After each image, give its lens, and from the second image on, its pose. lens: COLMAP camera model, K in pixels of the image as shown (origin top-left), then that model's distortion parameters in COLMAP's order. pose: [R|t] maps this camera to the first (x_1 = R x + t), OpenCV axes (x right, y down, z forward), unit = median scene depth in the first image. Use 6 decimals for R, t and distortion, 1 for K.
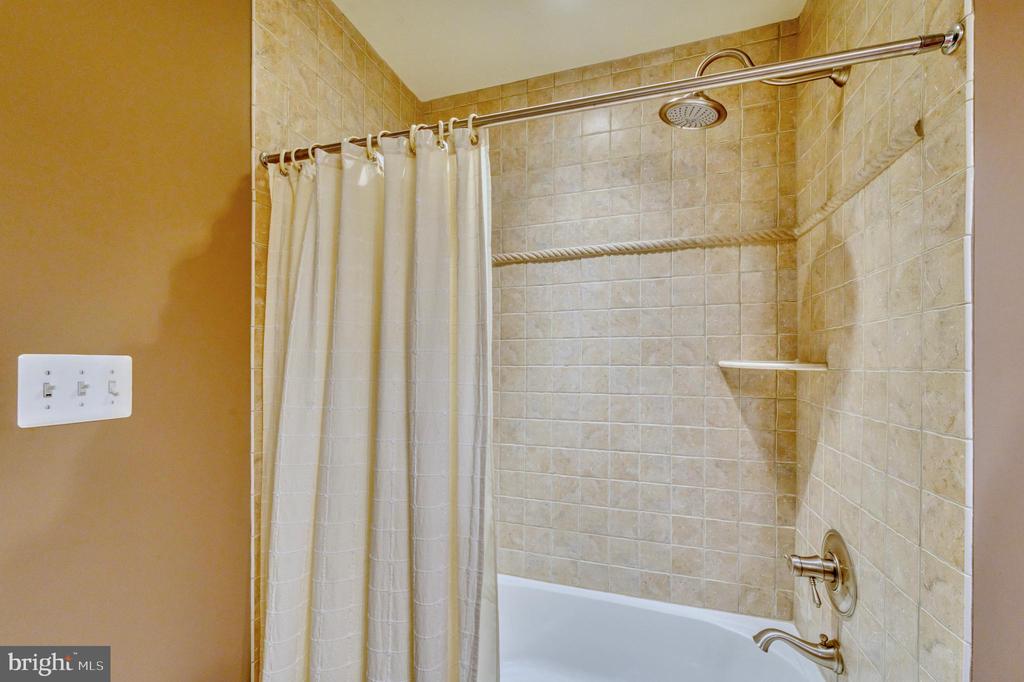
lens RADIAL K [[422.5, 0, 510.9], [0, 422.5, 348.7], [0, 0, 1]] dist [-0.000710, -0.000314]
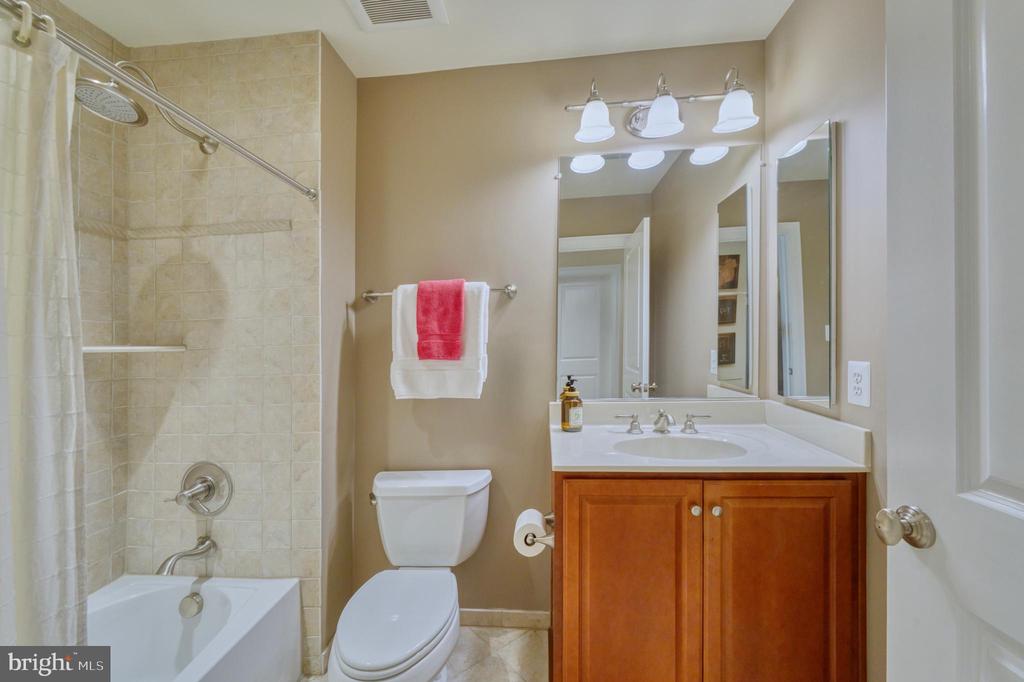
lens RADIAL K [[412.8, 0, 512.0], [0, 412.8, 341.0], [0, 0, 1]] dist [0.000005, -0.000040]
pose [[-0.221867, -0.005812, 0.975060, -0.763173], [0.000780, 0.999981, 0.006138, 0.013309], [-0.975077, 0.002122, -0.221858, 0.265421]]
